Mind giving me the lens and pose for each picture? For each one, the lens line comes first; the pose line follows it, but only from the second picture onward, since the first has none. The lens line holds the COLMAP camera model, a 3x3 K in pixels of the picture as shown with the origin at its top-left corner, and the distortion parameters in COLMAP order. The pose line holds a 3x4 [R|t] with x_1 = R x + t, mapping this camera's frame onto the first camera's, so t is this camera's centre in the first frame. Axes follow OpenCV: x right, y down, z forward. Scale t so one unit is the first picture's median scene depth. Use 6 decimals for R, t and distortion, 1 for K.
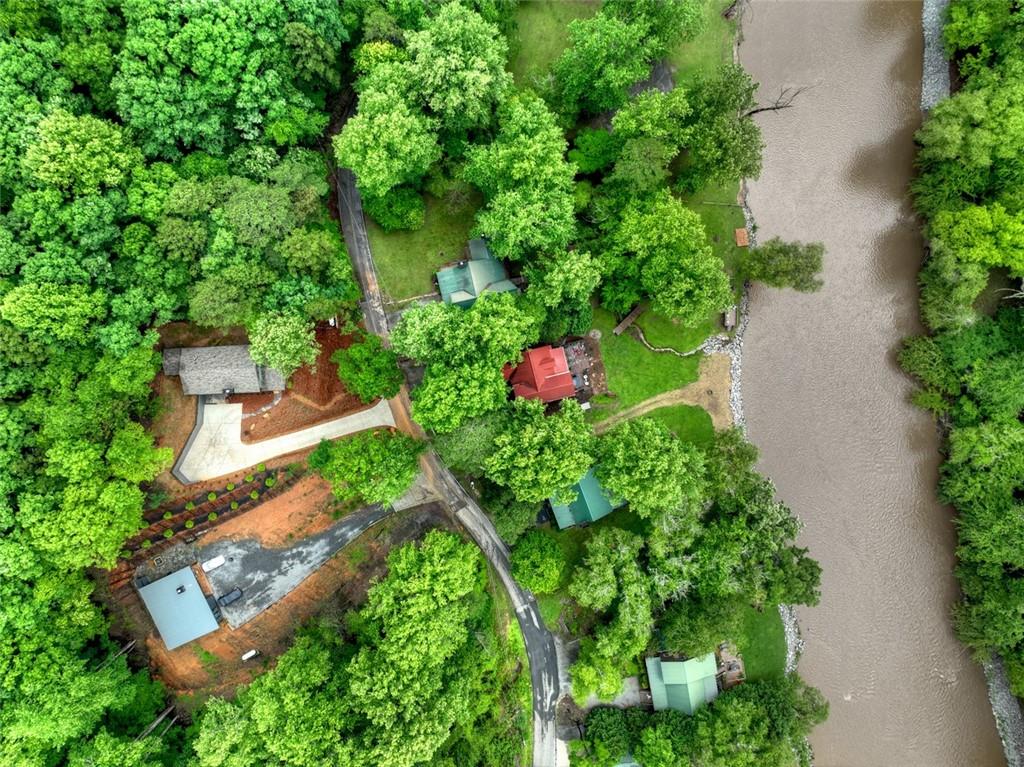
lens RADIAL K [[711.9, 0, 513.2], [0, 711.9, 380.1], [0, 0, 1]] dist [-0.000104, 0.006168]
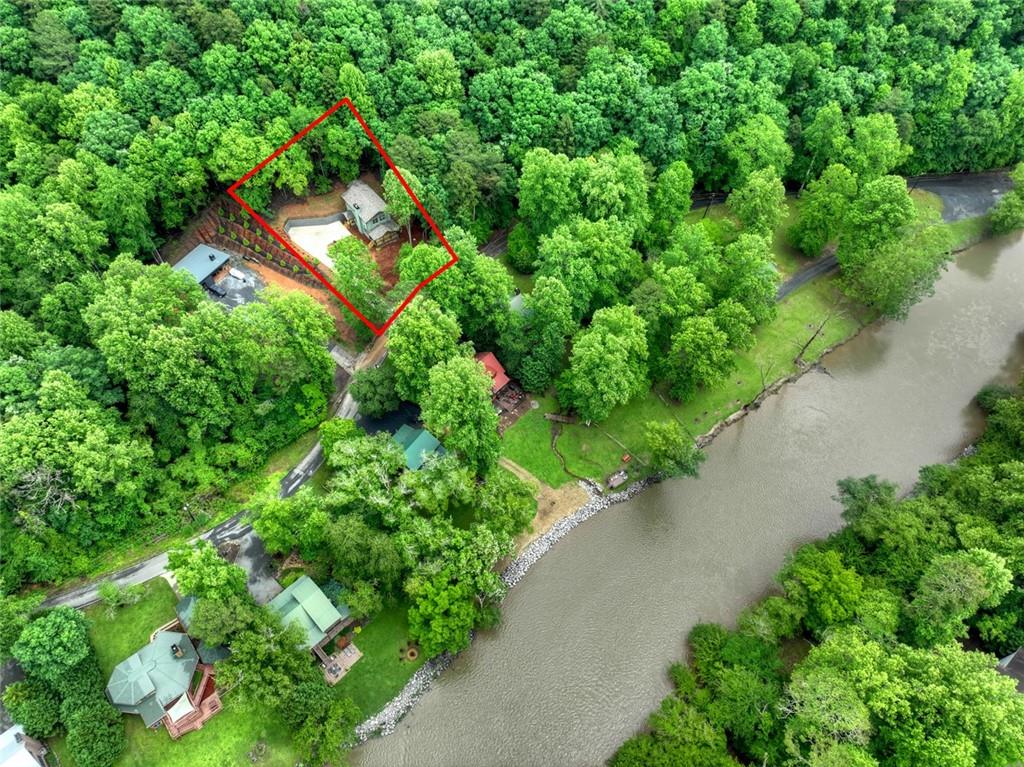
lens RADIAL K [[711.9, 0, 509.6], [0, 711.9, 381.3], [0, 0, 1]] dist [-0.000104, 0.006168]
pose [[0.566235, 0.662673, -0.490146, 0.695865], [-0.824012, 0.441005, -0.355694, 0.405582], [-0.019552, 0.605292, 0.795763, 0.014445]]
